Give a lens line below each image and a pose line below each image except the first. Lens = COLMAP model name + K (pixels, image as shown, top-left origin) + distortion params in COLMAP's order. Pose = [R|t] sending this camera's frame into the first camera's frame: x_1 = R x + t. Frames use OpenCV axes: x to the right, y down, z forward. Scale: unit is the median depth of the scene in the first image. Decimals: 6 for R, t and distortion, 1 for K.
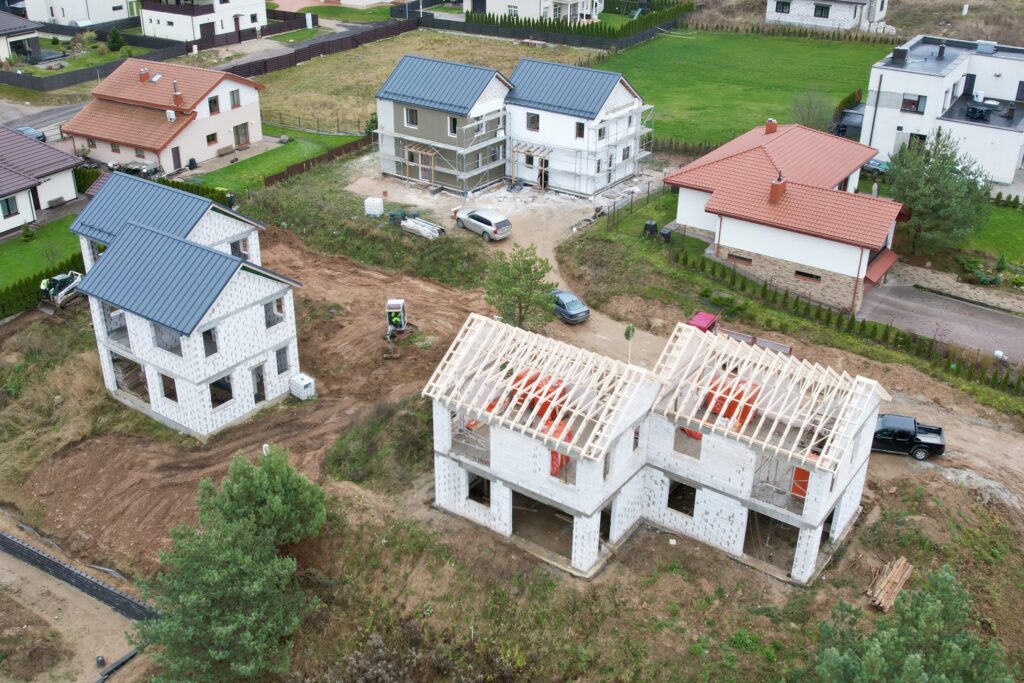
lens RADIAL K [[1038.0, 0, 515.6], [0, 1038.0, 347.5], [0, 0, 1]] dist [-0.049907, 0.000000]
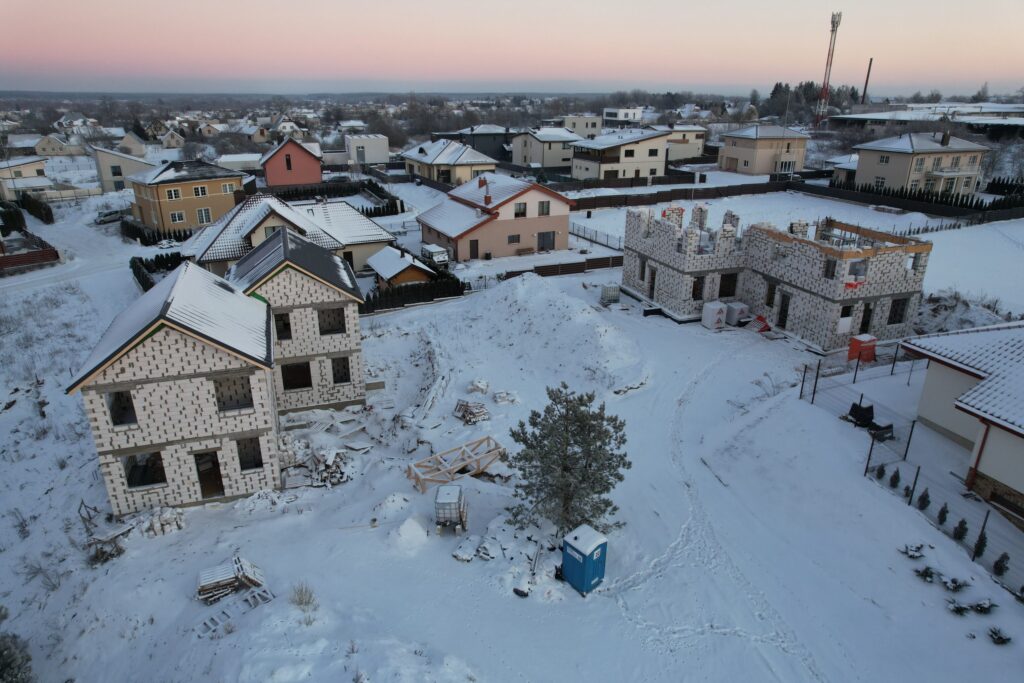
lens RADIAL K [[656.6, 0, 508.3], [0, 656.6, 339.8], [0, 0, 1]] dist [-0.059648, 0.036868]
pose [[0.813746, 0.195656, -0.547298, 0.165432], [-0.258548, 0.965196, -0.039368, -0.087973], [0.520548, 0.173538, 0.836011, 0.559411]]
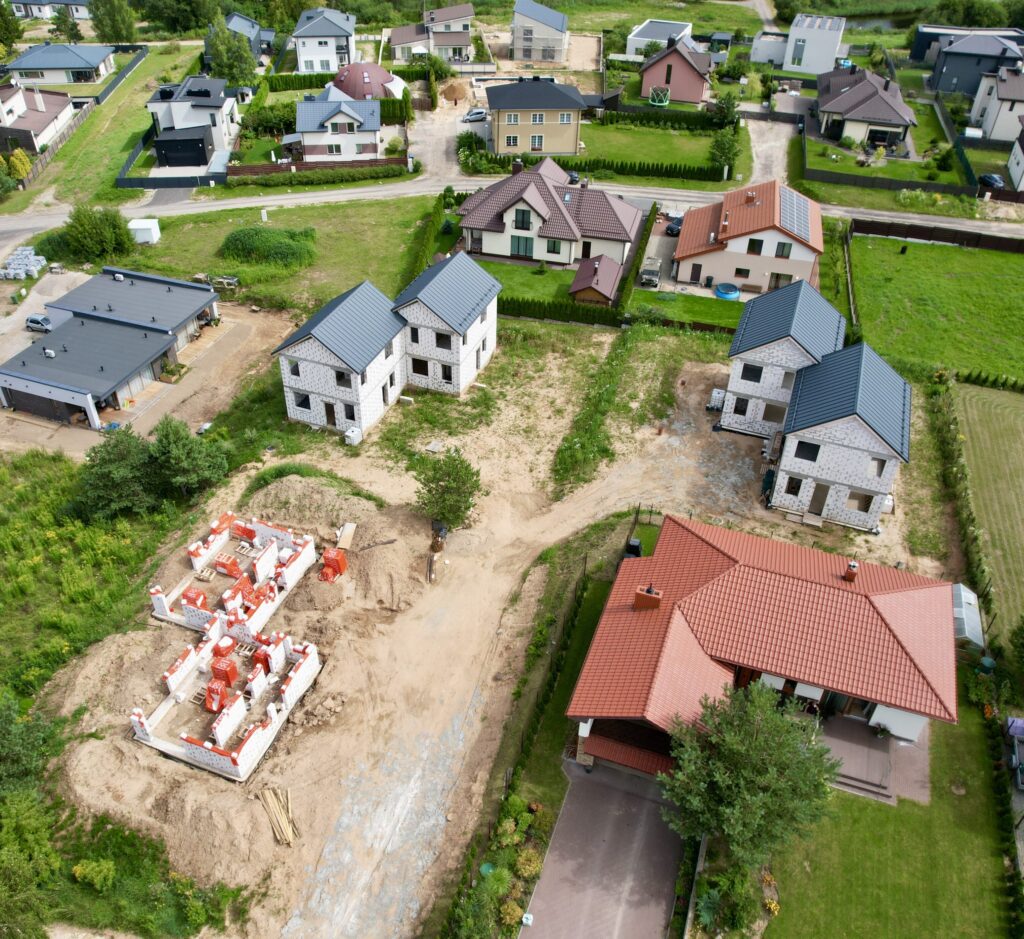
lens RADIAL K [[881.3, 0, 483.6], [0, 881.3, 484.4], [0, 0, 1]] dist [-0.066981, 0.045070]
pose [[0.242081, 0.608914, -0.755394, 0.667608], [-0.450886, 0.759980, 0.468115, -0.472158], [0.859127, 0.227275, 0.458527, 0.524504]]
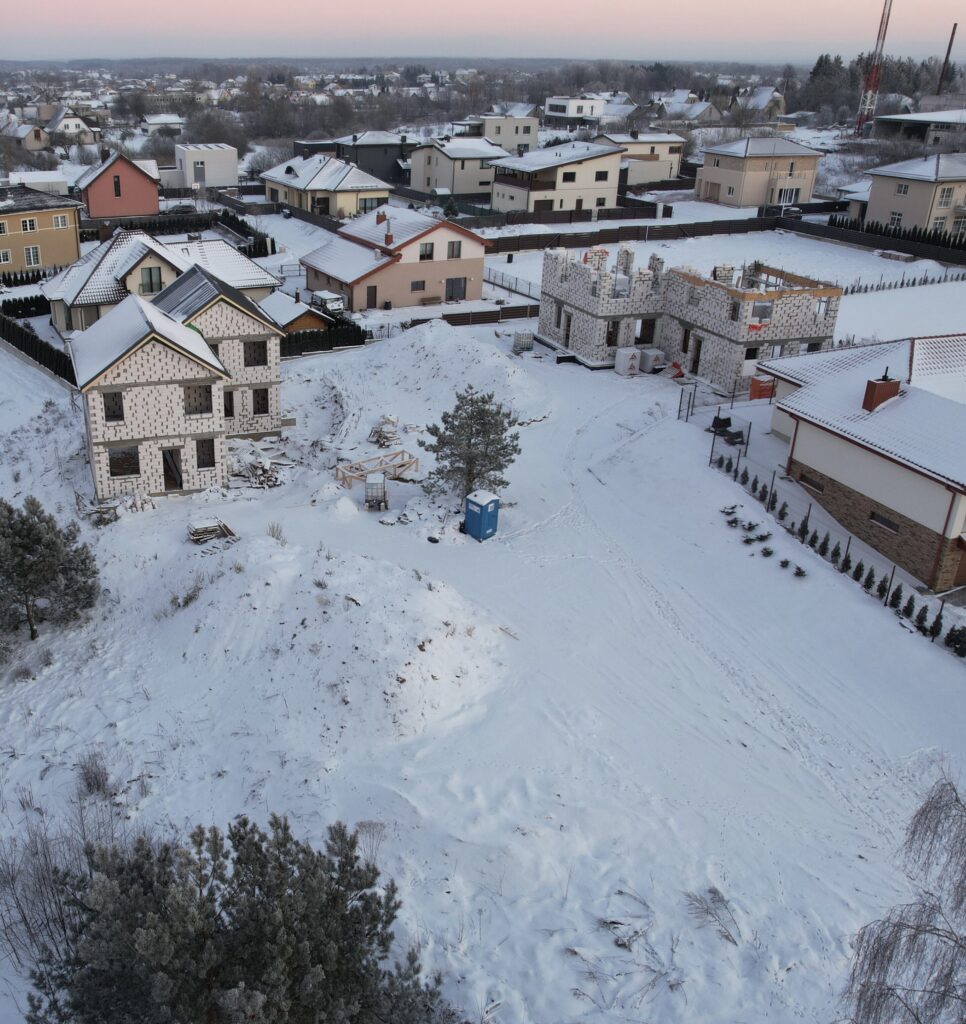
lens RADIAL K [[1053.0, 0, 324.5], [0, 1053.0, 549.2], [0, 0, 1]] dist [-0.043385, 0.000000]
pose [[0.776538, 0.256308, -0.575582, 0.375412], [-0.278177, 0.959132, 0.051805, 0.013865], [0.565337, 0.119885, 0.816101, 0.229639]]
